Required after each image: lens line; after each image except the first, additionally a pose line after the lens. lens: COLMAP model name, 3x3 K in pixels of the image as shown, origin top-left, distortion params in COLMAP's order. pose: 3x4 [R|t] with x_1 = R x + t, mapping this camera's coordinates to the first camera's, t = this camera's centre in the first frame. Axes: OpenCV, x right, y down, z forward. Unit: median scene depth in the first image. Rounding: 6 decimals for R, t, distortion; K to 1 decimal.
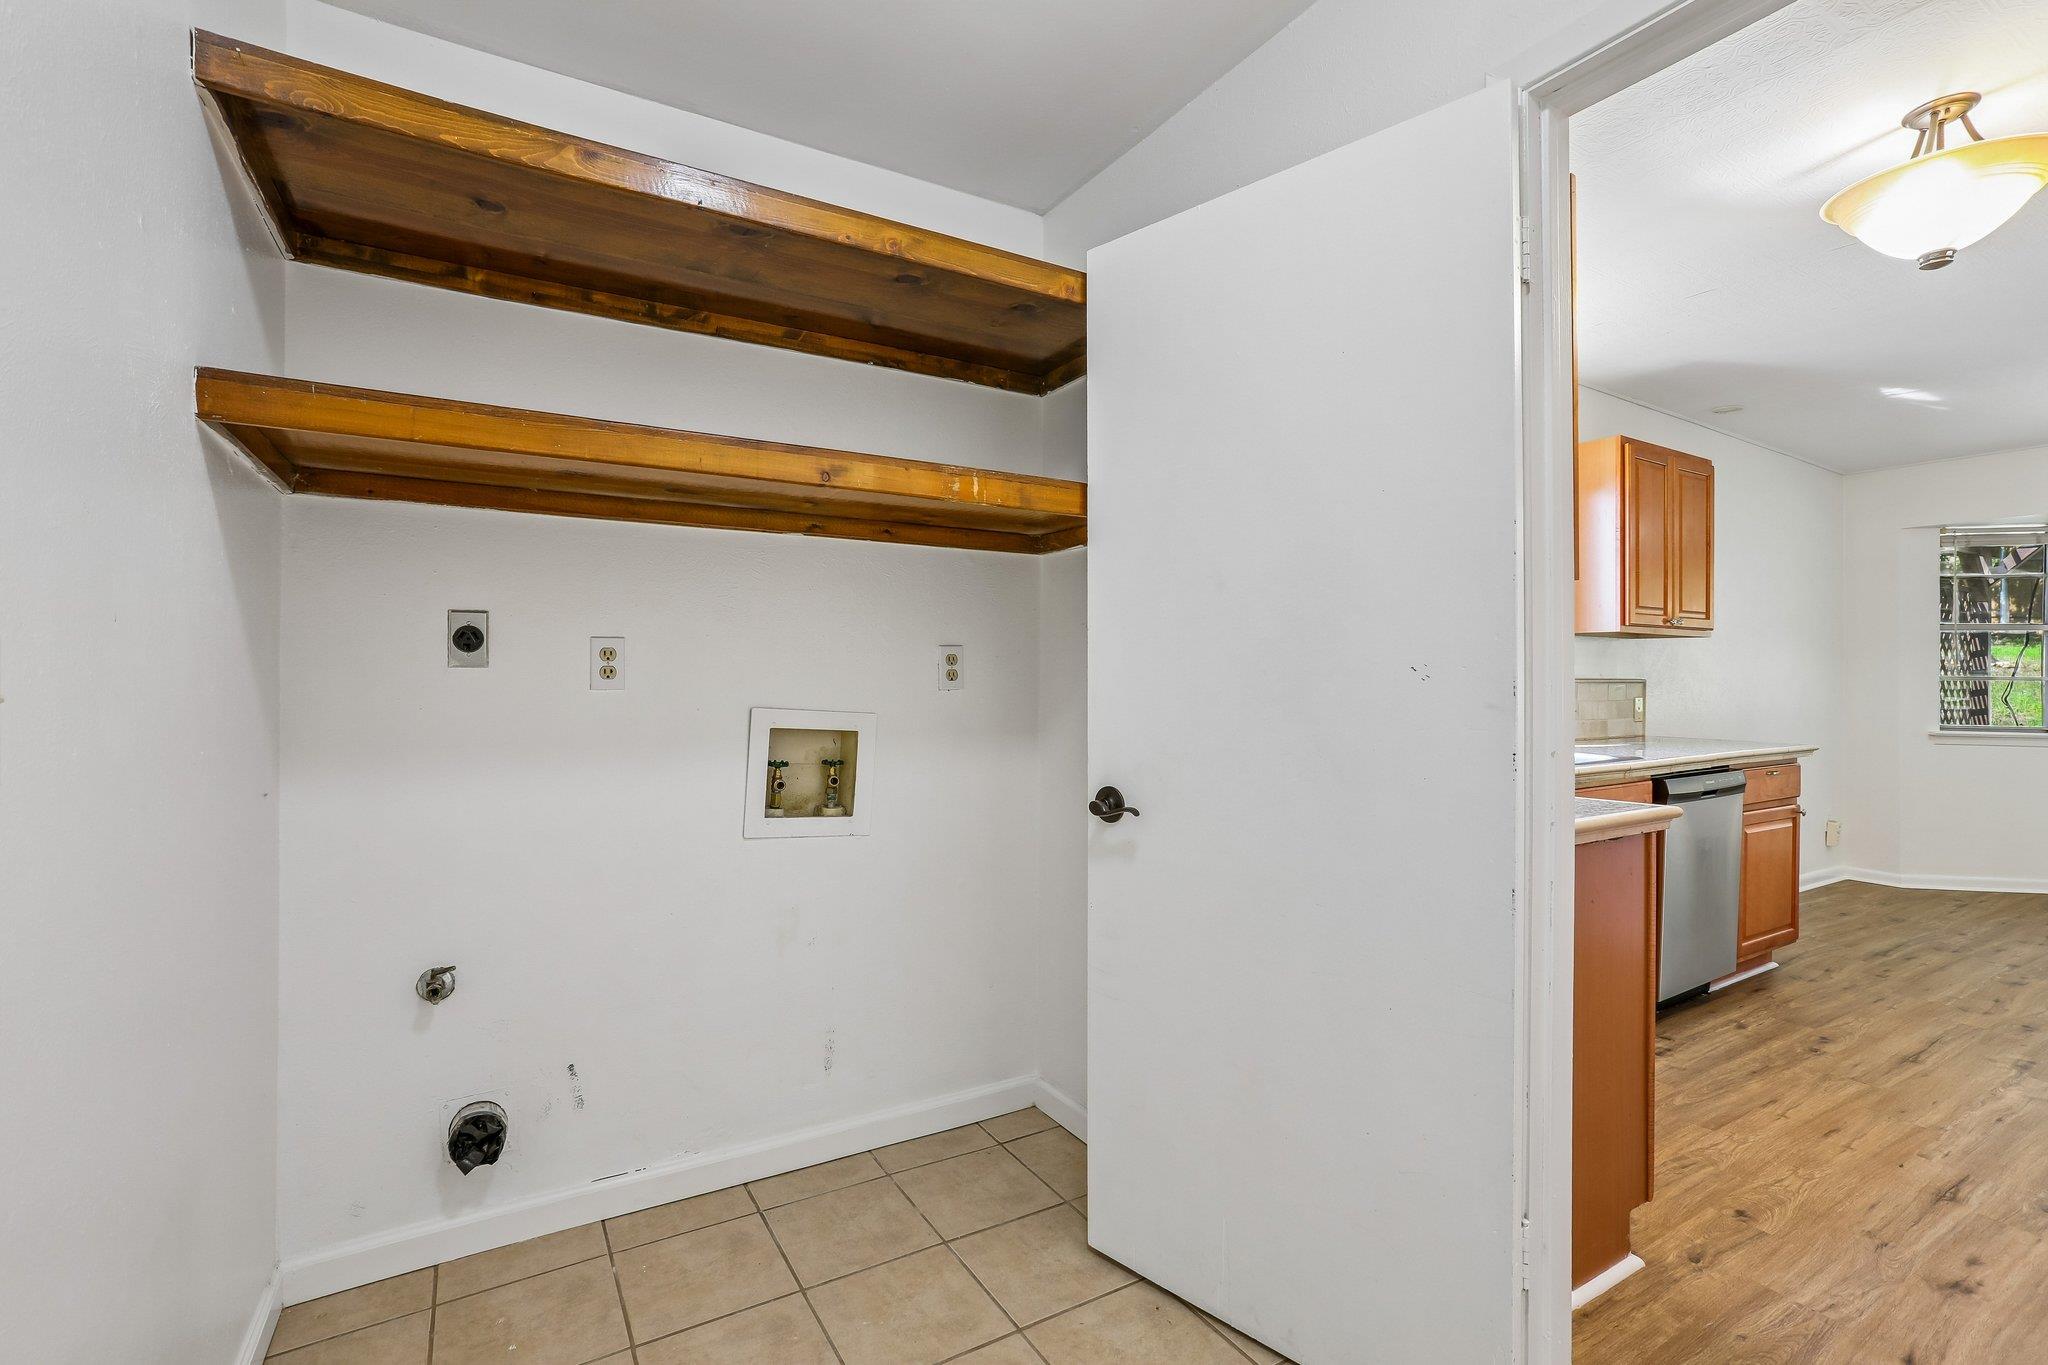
lens RADIAL K [[935.0, 0, 1023.9], [0, 935.0, 677.1], [0, 0, 1]] dist [-0.026527, 0.017500]
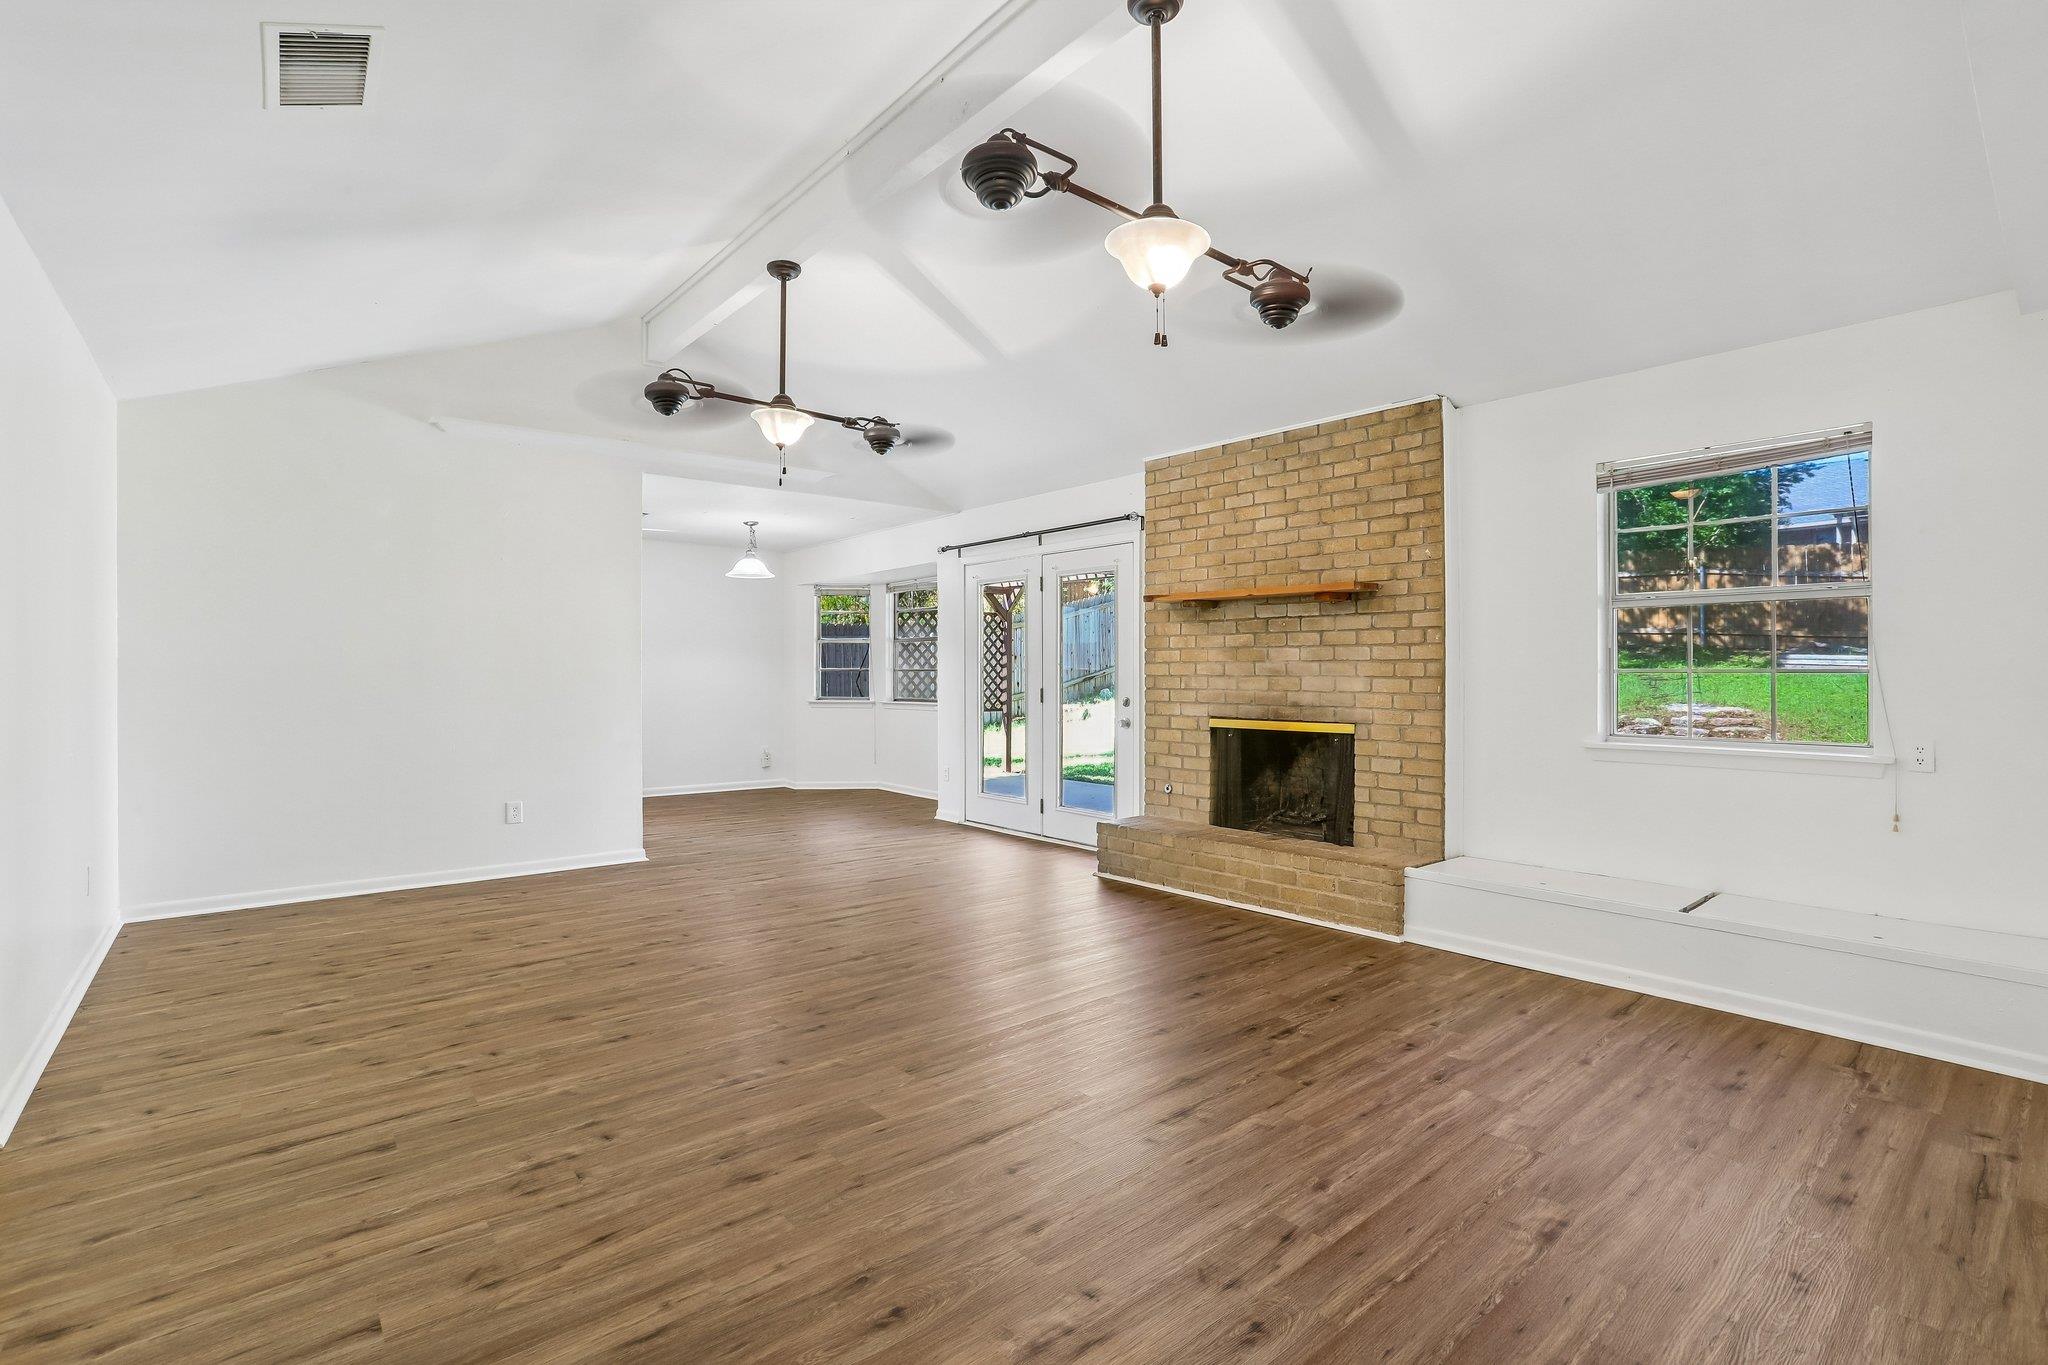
lens RADIAL K [[937.6, 0, 1026.1], [0, 937.6, 685.4], [0, 0, 1]] dist [-0.070590, 0.032328]
pose [[0.986930, -0.003806, 0.161103, 1.915747], [0.000872, 0.999832, 0.018284, -0.005303], [-0.161145, -0.017905, 0.986768, -1.458378]]
